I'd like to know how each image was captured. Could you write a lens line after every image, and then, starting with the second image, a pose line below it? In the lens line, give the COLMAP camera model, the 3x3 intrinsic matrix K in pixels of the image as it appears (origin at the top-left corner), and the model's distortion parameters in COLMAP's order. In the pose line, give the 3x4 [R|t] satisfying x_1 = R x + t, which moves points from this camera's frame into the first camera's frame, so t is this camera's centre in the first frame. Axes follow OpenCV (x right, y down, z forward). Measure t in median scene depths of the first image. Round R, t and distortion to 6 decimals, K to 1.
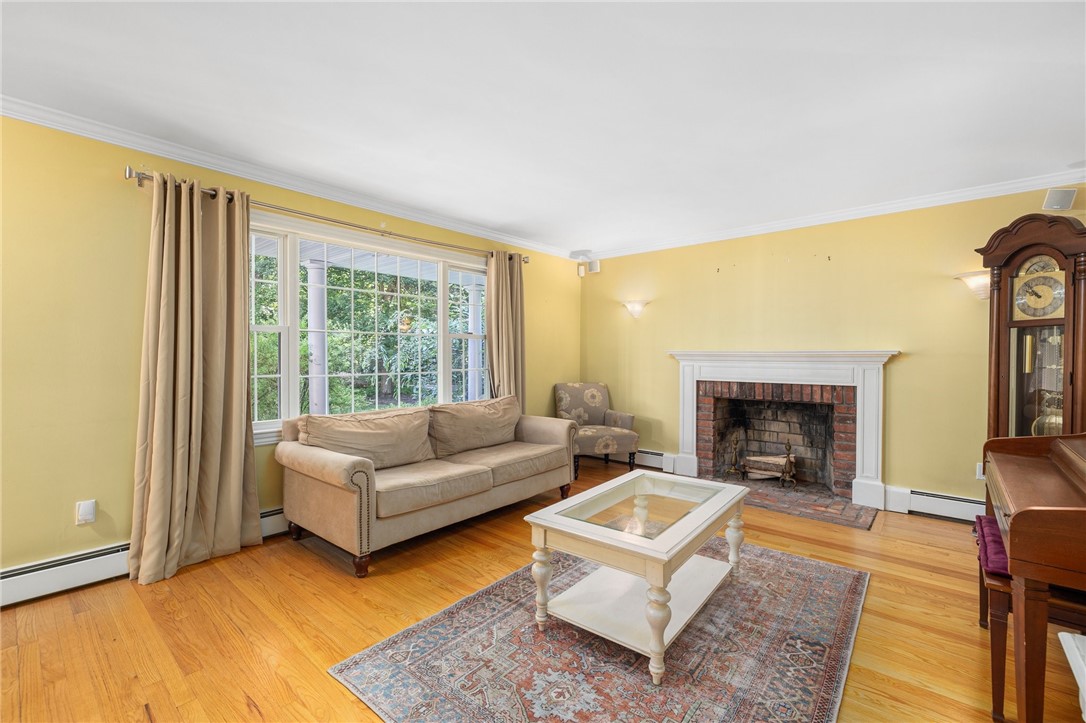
lens RADIAL K [[468.8, 0, 540.9], [0, 468.8, 360.8], [0, 0, 1]] dist [-0.000809, 0.001369]
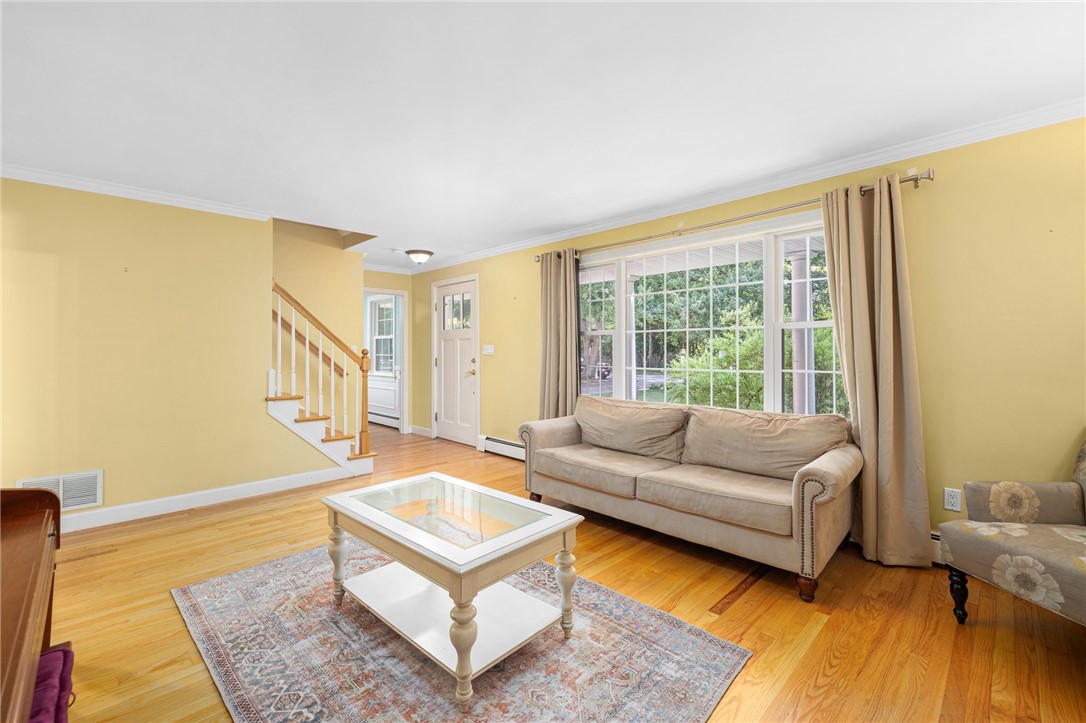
lens RADIAL K [[468.8, 0, 540.6], [0, 468.8, 350.5], [0, 0, 1]] dist [-0.000809, 0.001369]
pose [[-0.086752, -0.005394, -0.996215, 1.305841], [-0.009972, 0.999940, -0.004546, -0.011895], [0.996180, 0.009539, -0.086800, 1.450423]]
